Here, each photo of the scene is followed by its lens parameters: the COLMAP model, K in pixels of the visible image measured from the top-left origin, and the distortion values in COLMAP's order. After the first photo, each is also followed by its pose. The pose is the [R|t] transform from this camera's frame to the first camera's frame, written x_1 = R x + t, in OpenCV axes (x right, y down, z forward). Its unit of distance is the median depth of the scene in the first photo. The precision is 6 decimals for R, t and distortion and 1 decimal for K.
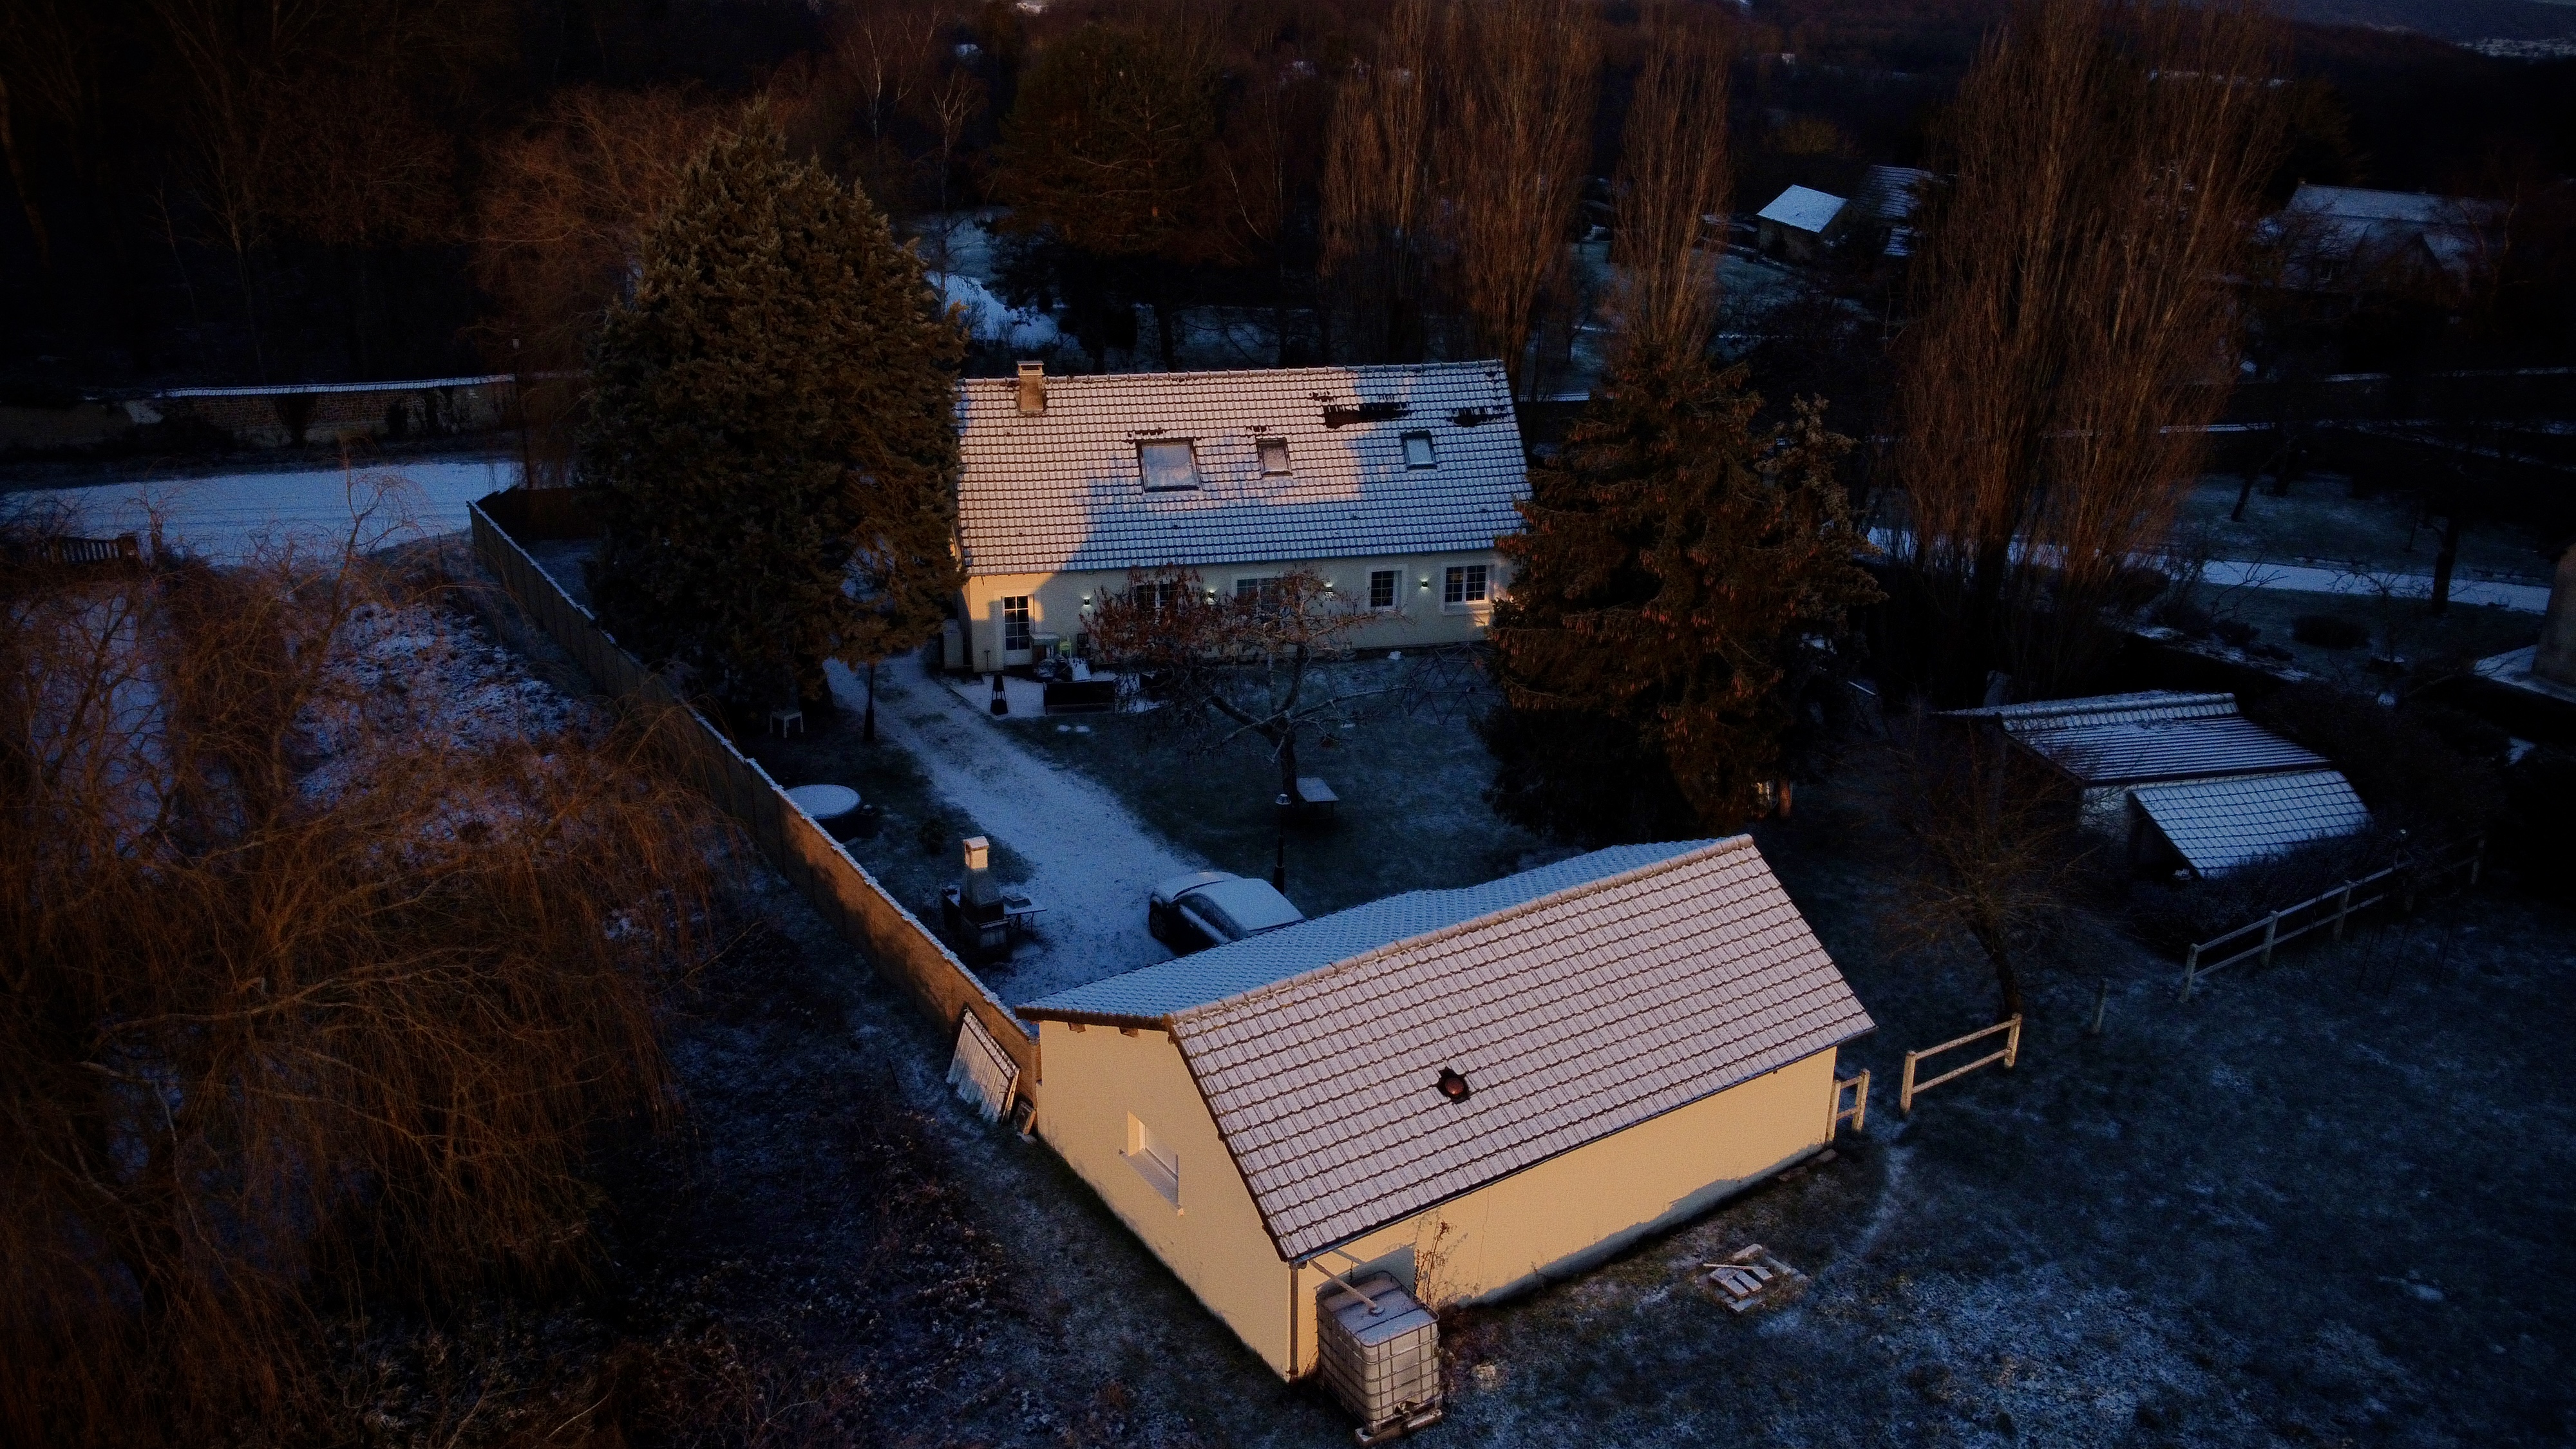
lens RADIAL K [[1955.0, 0, 1288.0], [0, 1955.0, 724.5], [0, 0, 1]] dist [-0.002521, -0.004366]
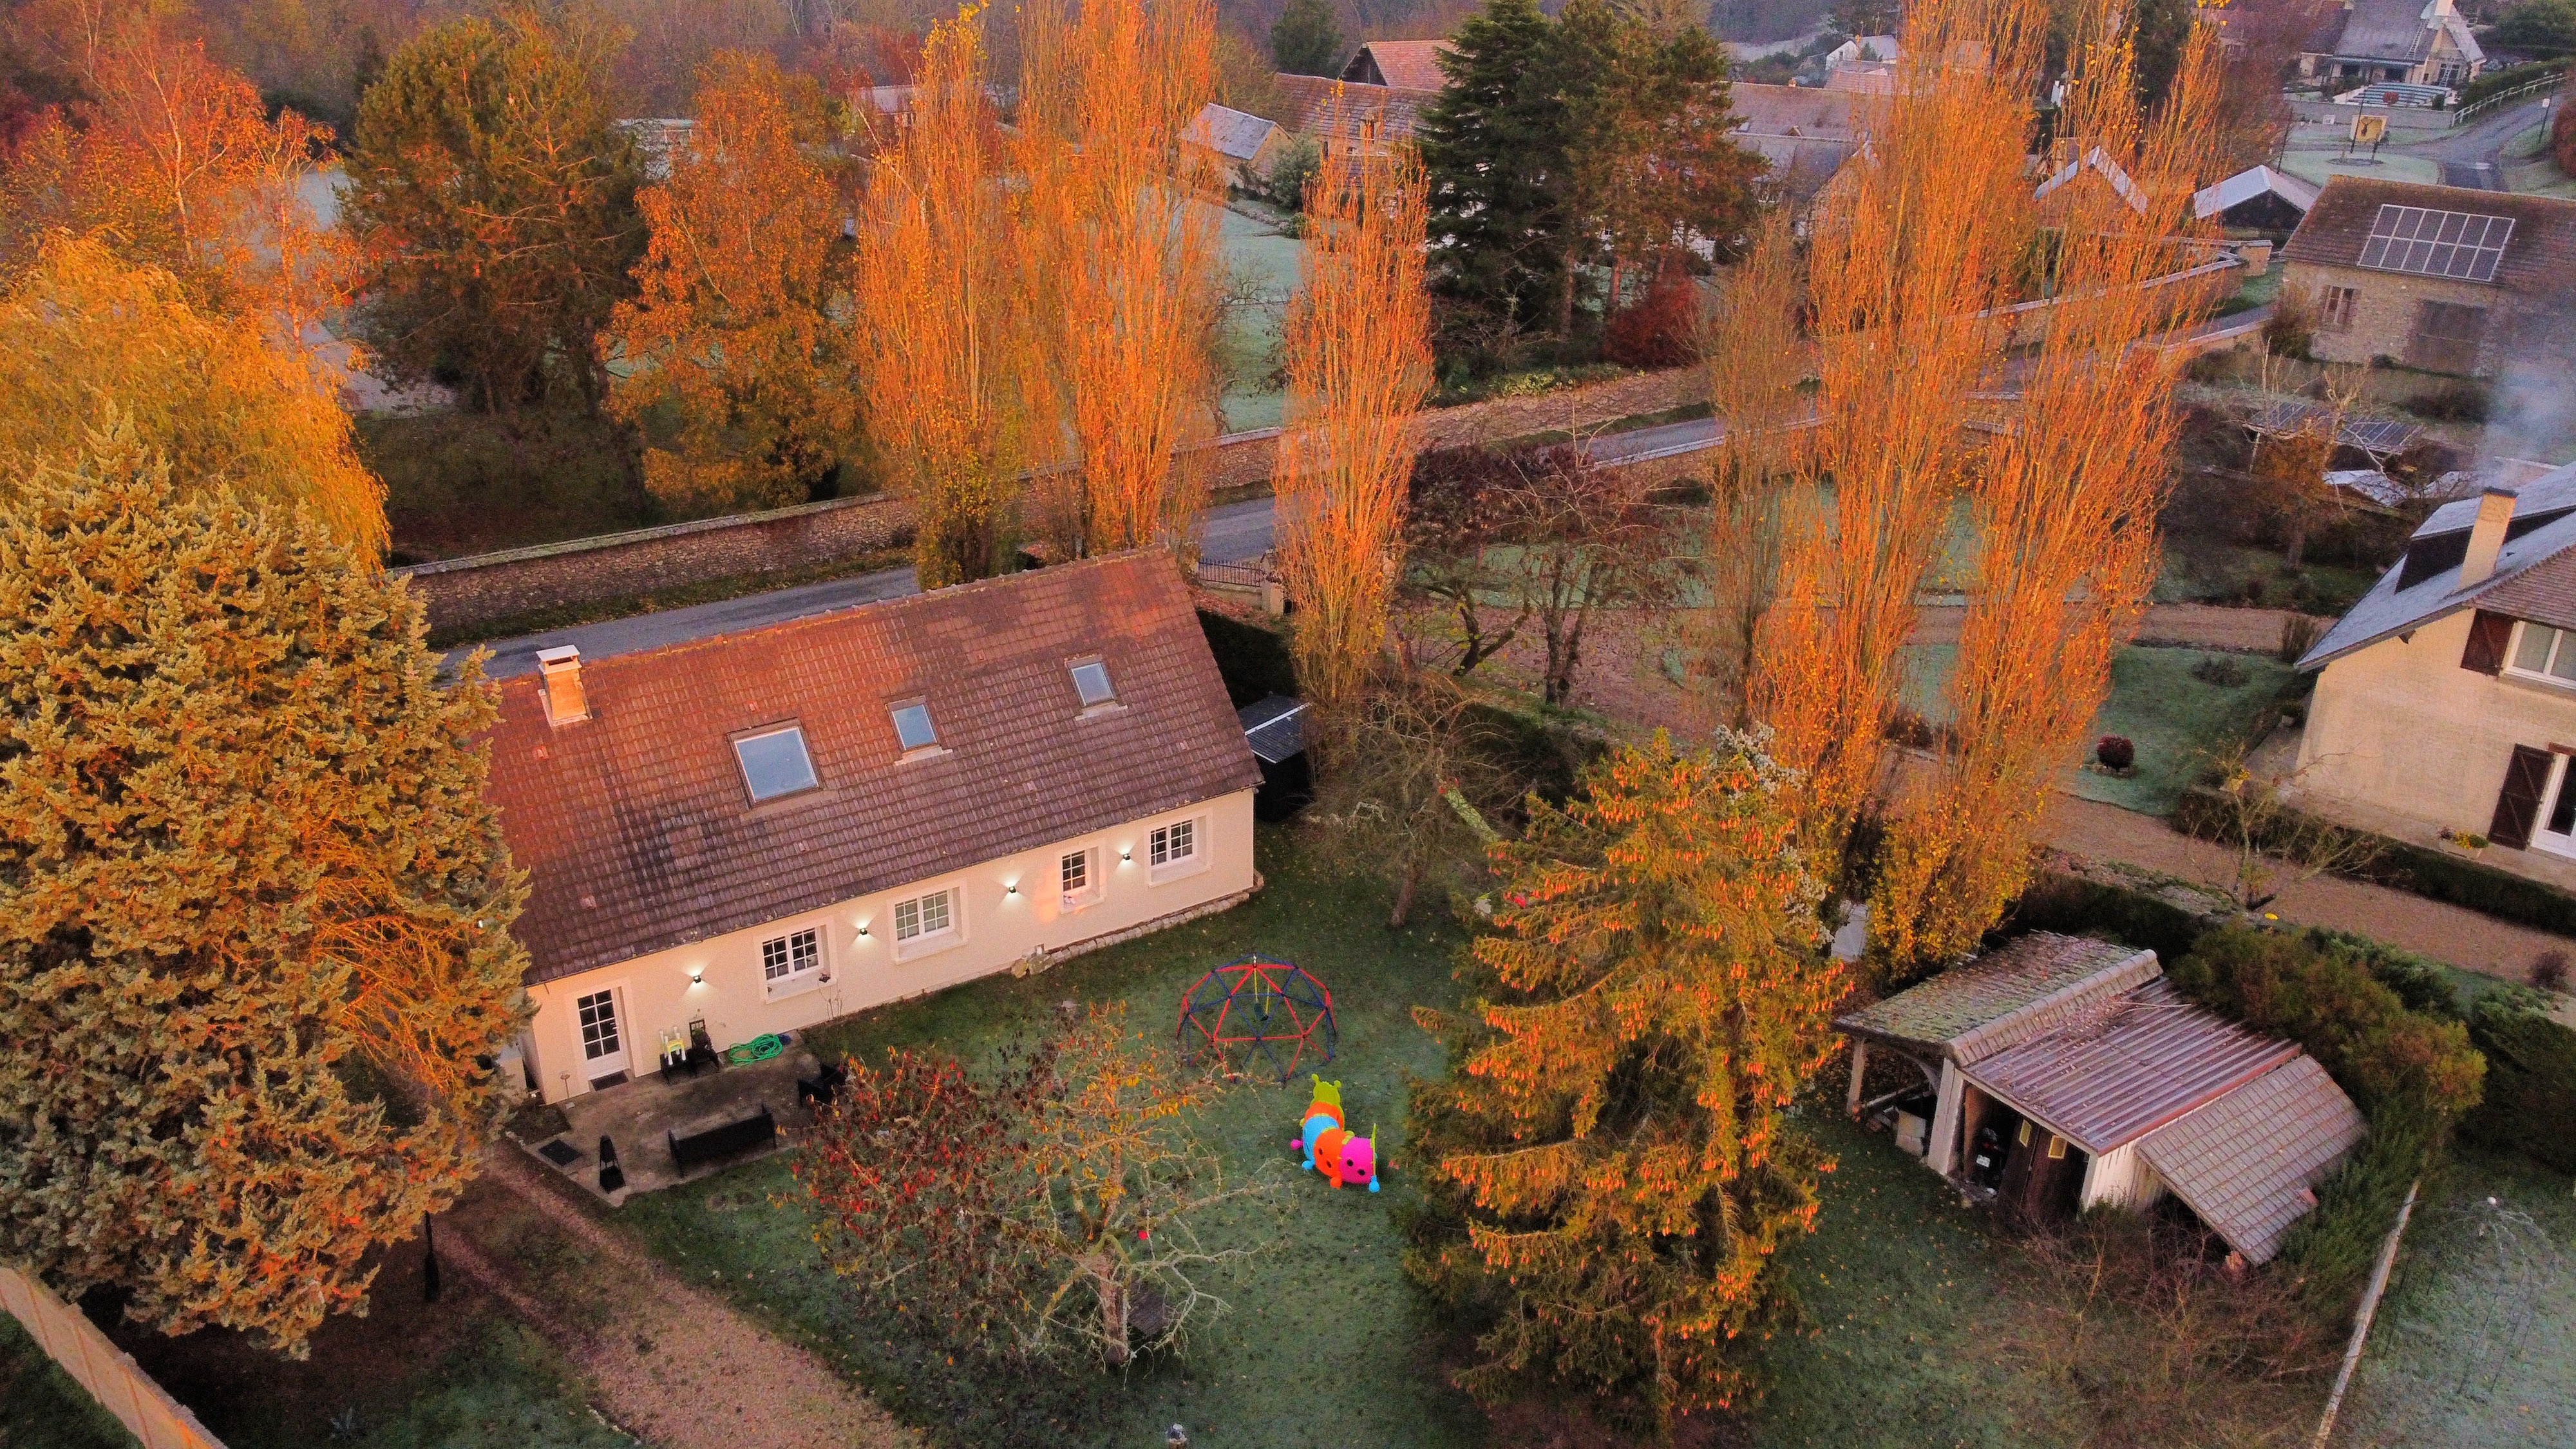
lens RADIAL K [[1955.0, 0, 1288.0], [0, 1955.0, 724.5], [0, 0, 1]] dist [-0.002521, -0.004366]
pose [[0.943095, -0.141829, 0.300760, -0.122247], [0.119301, 0.988578, 0.092088, -0.237826], [-0.310386, -0.050966, 0.949244, 0.303074]]
